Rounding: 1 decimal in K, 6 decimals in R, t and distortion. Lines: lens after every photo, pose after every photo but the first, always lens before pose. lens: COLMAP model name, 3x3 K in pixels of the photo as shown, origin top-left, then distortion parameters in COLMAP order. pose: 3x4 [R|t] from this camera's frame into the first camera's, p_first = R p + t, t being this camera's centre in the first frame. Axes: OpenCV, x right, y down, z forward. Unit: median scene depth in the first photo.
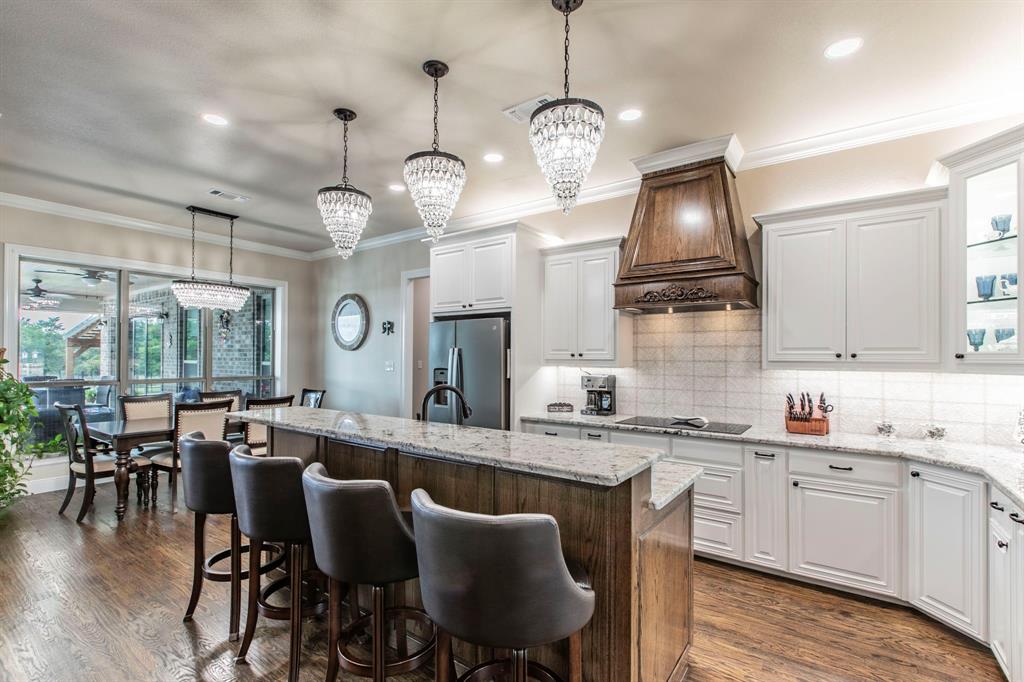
lens RADIAL K [[466.8, 0, 519.8], [0, 466.8, 356.3], [0, 0, 1]] dist [-0.001691, -0.000525]
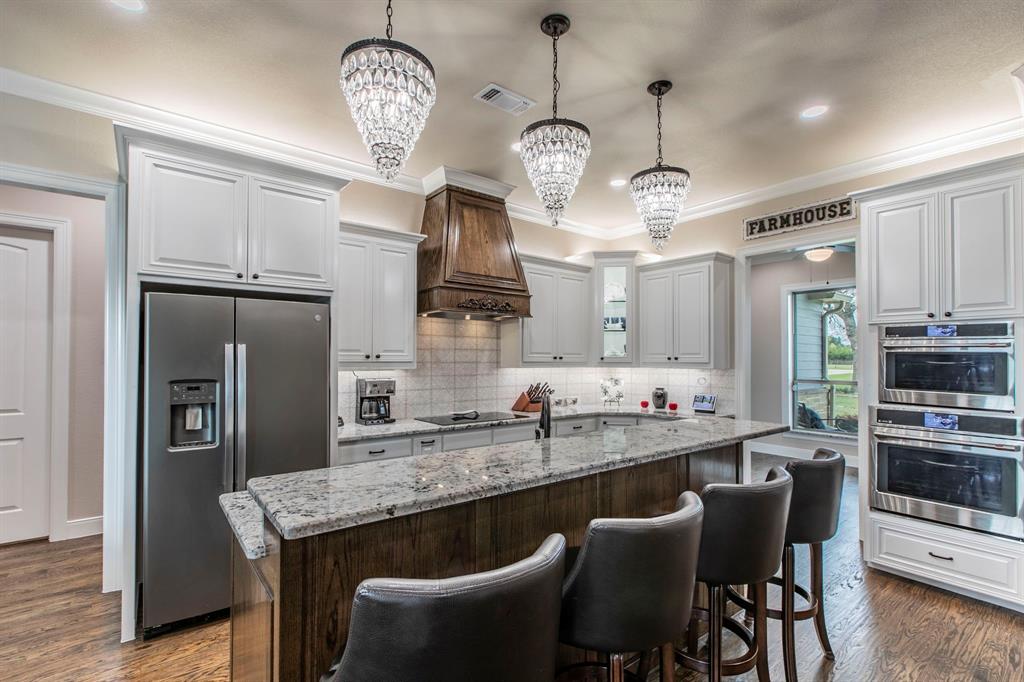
lens RADIAL K [[466.8, 0, 519.8], [0, 466.8, 356.3], [0, 0, 1]] dist [-0.001691, -0.000525]
pose [[0.275974, 0.002542, 0.961162, -0.693728], [-0.003581, 0.999992, -0.001617, -0.003148], [-0.961159, -0.002996, 0.275981, 0.560351]]
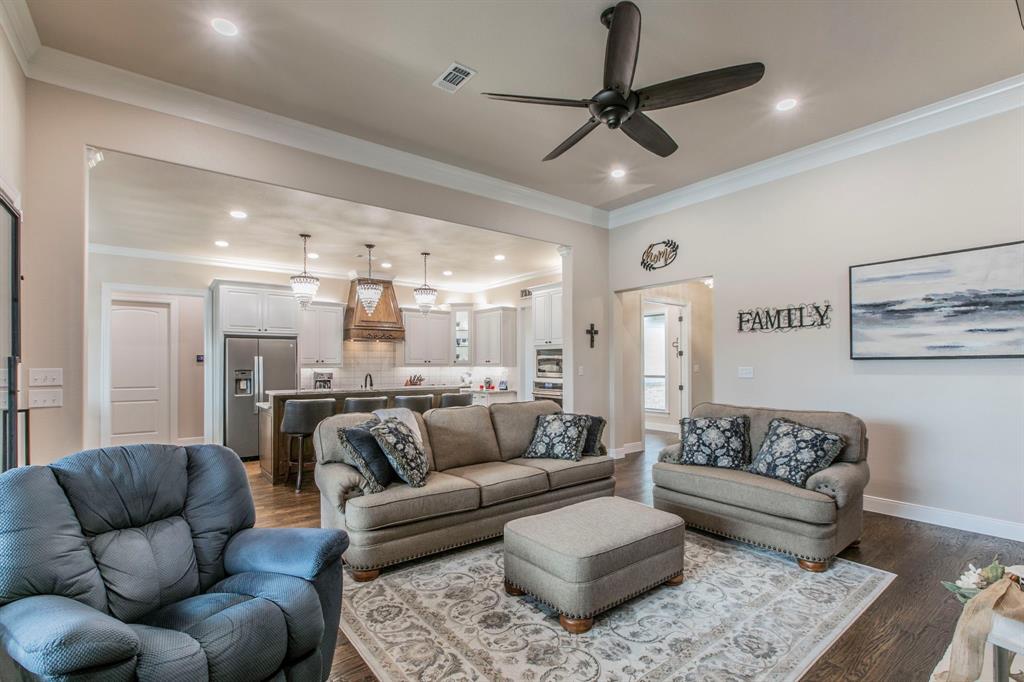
lens RADIAL K [[470.7, 0, 530.5], [0, 470.7, 360.5], [0, 0, 1]] dist [0.003773, 0.000202]
pose [[0.271017, 0.001867, 0.962573, -1.614491], [0.002310, 0.999994, -0.002590, 0.001404], [-0.962572, 0.002926, 0.271011, -0.350468]]
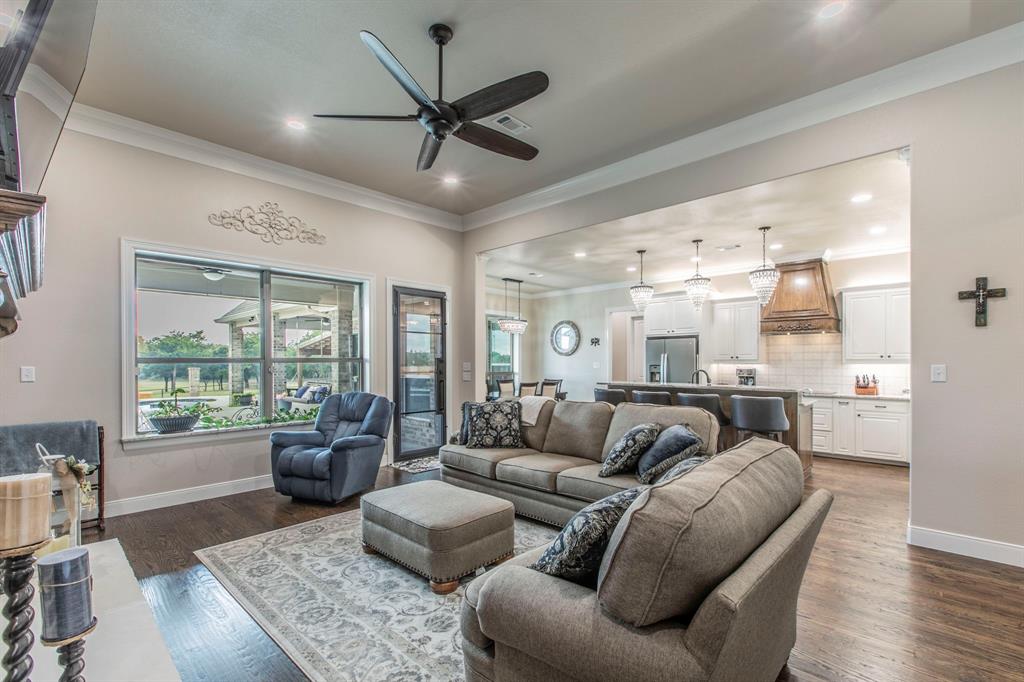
lens RADIAL K [[465.3, 0, 507.5], [0, 465.3, 362.8], [0, 0, 1]] dist [-0.000934, 0.000035]
pose [[0.987966, -0.004849, -0.154597, -0.543337], [0.005556, 0.999976, 0.004140, 0.007357], [0.154573, -0.004949, 0.987969, -1.094986]]
